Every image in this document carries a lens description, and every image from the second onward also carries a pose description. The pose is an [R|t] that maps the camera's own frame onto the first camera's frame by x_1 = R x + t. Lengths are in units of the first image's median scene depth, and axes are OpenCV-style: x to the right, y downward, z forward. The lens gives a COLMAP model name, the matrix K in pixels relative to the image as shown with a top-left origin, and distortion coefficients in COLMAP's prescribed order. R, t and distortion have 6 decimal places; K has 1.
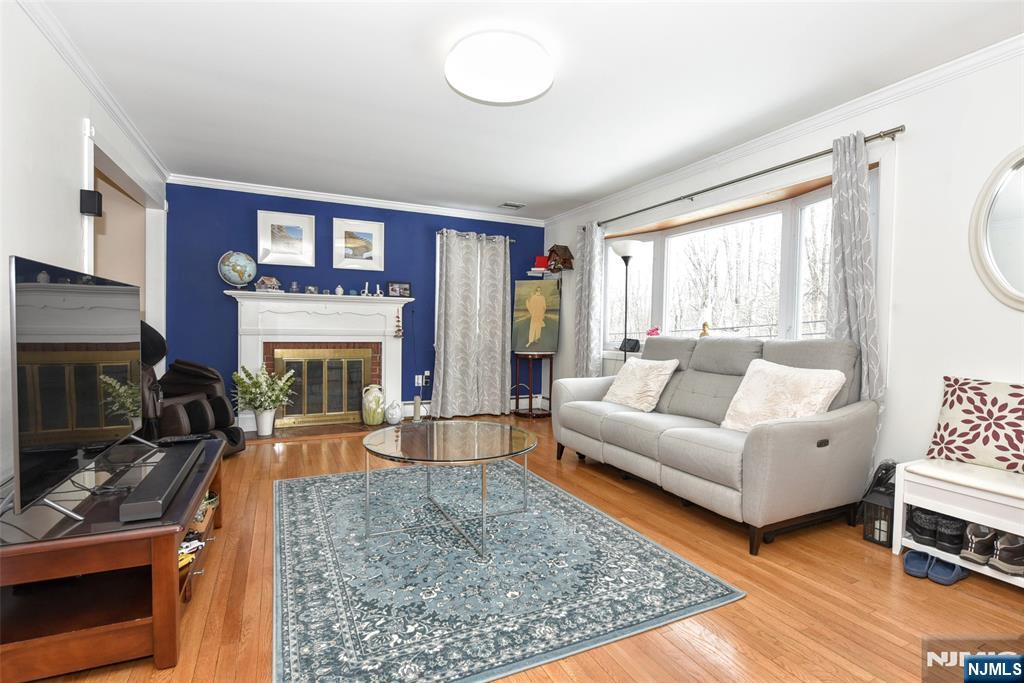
lens RADIAL K [[487.2, 0, 510.4], [0, 487.2, 343.3], [0, 0, 1]] dist [-0.000772, -0.000254]
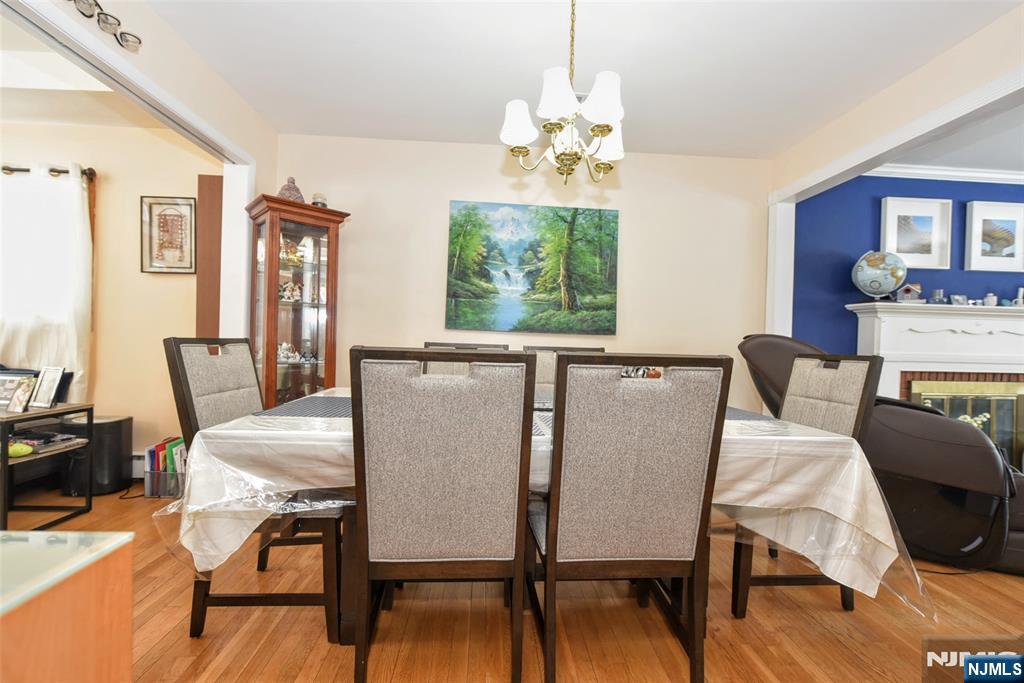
lens RADIAL K [[426.9, 0, 512.4], [0, 426.9, 345.8], [0, 0, 1]] dist [-0.003323, -0.000147]
pose [[0.929054, 0.010032, -0.369808, -0.831317], [-0.021570, 0.999401, -0.027077, -0.009941], [0.369315, 0.033133, 0.928713, 0.175383]]
